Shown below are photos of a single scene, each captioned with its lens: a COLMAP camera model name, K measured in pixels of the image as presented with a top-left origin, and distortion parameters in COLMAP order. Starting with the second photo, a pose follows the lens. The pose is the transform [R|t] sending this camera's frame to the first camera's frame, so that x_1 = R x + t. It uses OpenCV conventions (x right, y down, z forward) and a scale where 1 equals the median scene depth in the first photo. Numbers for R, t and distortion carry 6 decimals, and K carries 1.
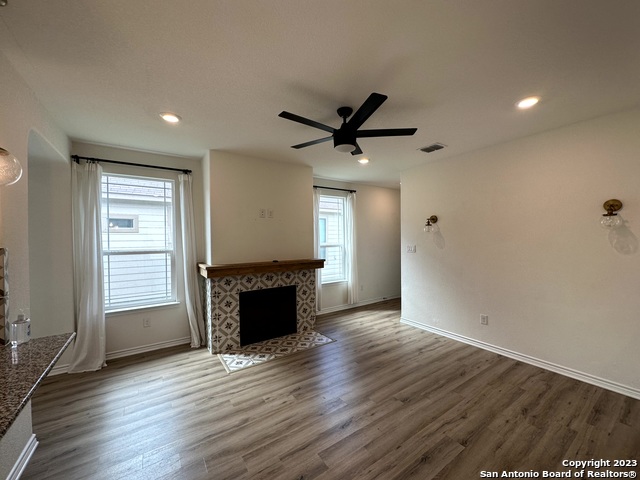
lens RADIAL K [[255.4, 0, 319.8], [0, 255.4, 240.7], [0, 0, 1]] dist [-0.002083, 0.000953]
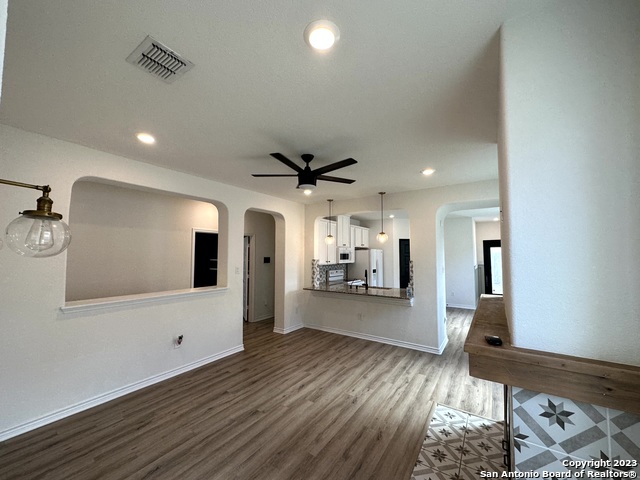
lens RADIAL K [[255.4, 0, 319.8], [0, 255.4, 240.7], [0, 0, 1]] dist [-0.002083, 0.000953]
pose [[-0.930650, -0.013295, -0.365669, 0.327750], [0.001263, 0.999217, -0.039544, -0.036035], [0.365909, -0.037264, -0.929904, 1.442101]]
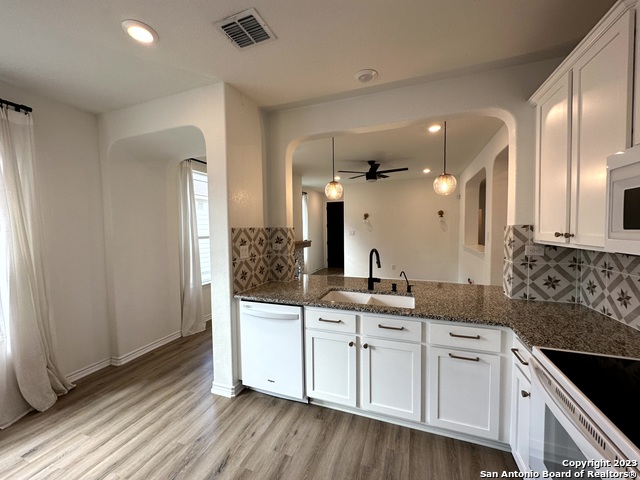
lens RADIAL K [[255.4, 0, 319.8], [0, 255.4, 240.7], [0, 0, 1]] dist [-0.002083, 0.000953]
pose [[0.817288, -0.030016, 0.575448, -0.948135], [0.012391, 0.999327, 0.034528, 0.027751], [-0.576097, -0.021089, 0.817109, -0.285997]]
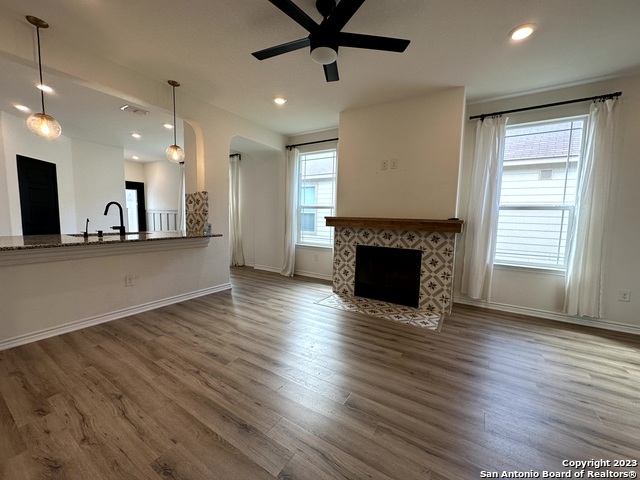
lens RADIAL K [[255.4, 0, 319.8], [0, 255.4, 240.7], [0, 0, 1]] dist [-0.002083, 0.000953]
pose [[0.402011, 0.107737, -0.909275, 0.589121], [-0.040292, 0.994173, 0.099982, 0.087956], [0.914748, -0.003558, 0.404009, 0.445055]]
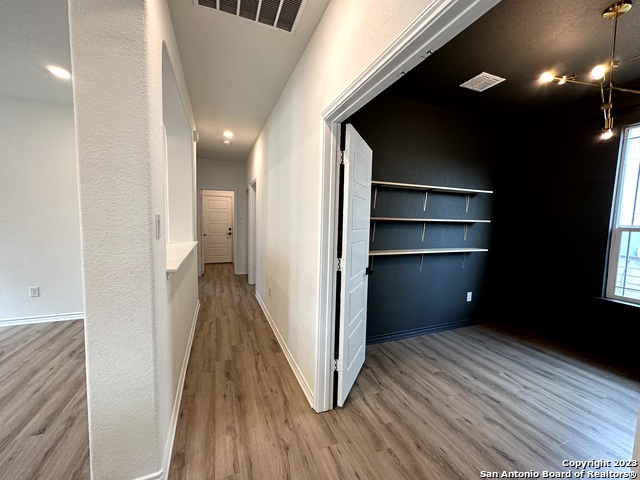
lens RADIAL K [[255.4, 0, 319.8], [0, 255.4, 240.7], [0, 0, 1]] dist [-0.002083, 0.000953]
pose [[0.210186, -0.064771, 0.975514, -0.026441], [-0.012061, 0.997555, 0.068833, 0.047714], [-0.977587, -0.026233, 0.208891, -0.192743]]
